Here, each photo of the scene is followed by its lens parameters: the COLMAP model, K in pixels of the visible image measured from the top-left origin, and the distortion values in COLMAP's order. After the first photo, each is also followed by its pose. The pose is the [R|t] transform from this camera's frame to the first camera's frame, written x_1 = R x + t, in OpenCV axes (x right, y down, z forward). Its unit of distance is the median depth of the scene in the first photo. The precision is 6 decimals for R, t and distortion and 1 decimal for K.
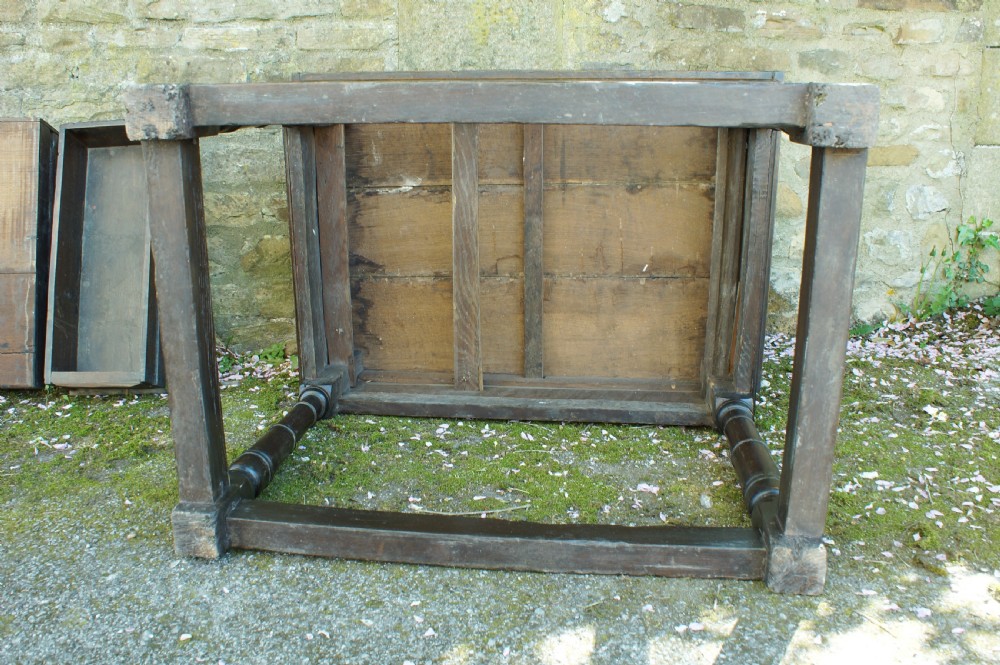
lens RADIAL K [[889.7, 0, 500.0], [0, 889.7, 332.5], [0, 0, 1]] dist [-0.142719, 0.137795]
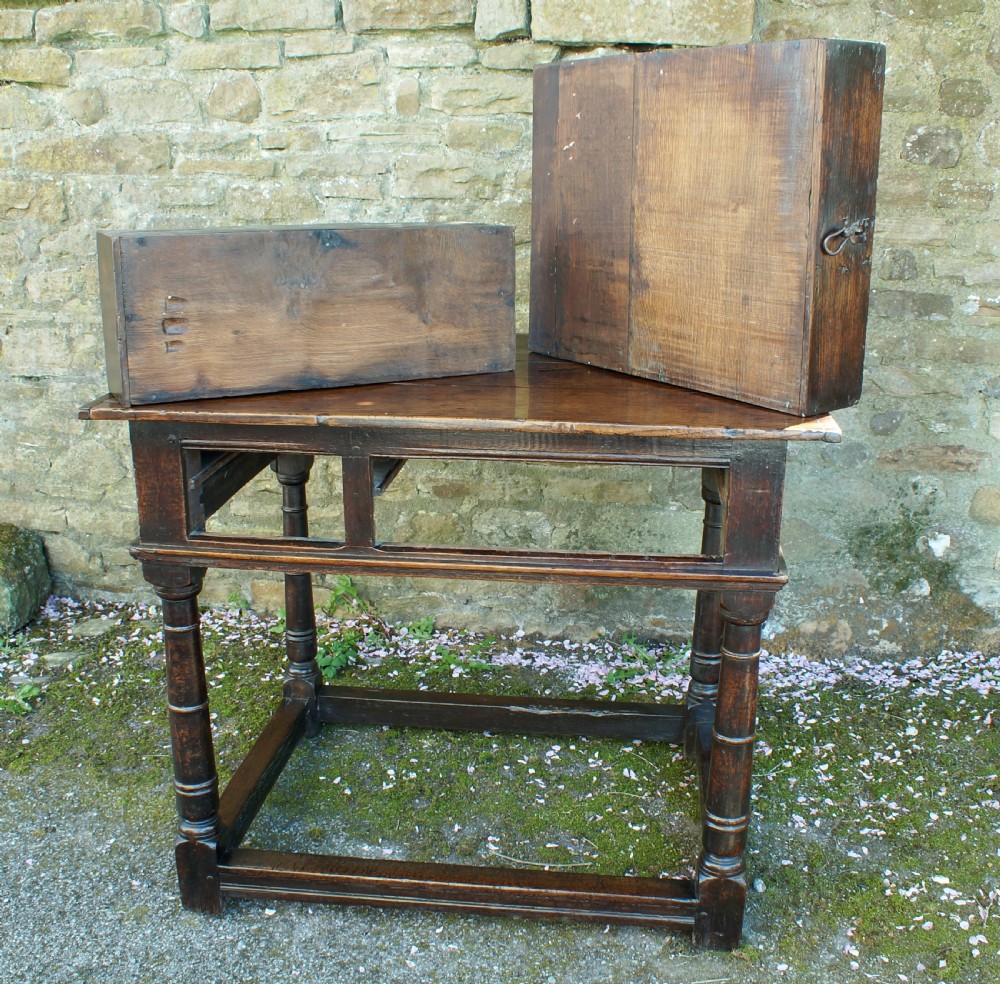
lens RADIAL K [[1165.5, 0, 531.0], [0, 1165.5, 497.5], [0, 0, 1]] dist [-0.153253, 0.150876]
pose [[0.964887, 0.082259, -0.249452, 0.188844], [-0.068809, 0.995690, 0.062181, -0.227371], [0.253491, -0.042833, 0.966389, -0.244254]]
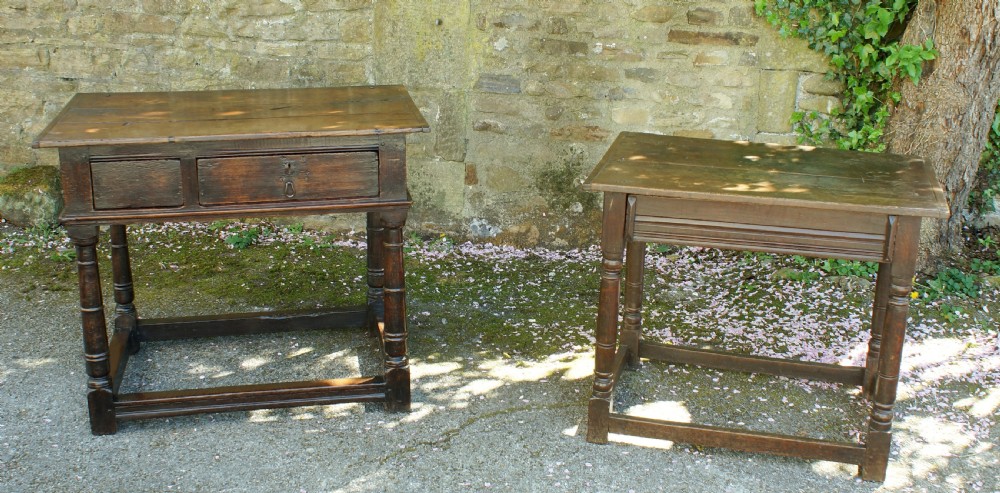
lens RADIAL K [[1157.2, 0, 501.1], [0, 1157.2, 216.4], [0, 0, 1]] dist [-0.116463, 0.269665]
pose [[0.972855, 0.094972, -0.211028, 0.652199], [-0.090388, 0.995415, 0.031285, -0.113548], [0.213032, -0.011361, 0.976979, -1.199944]]
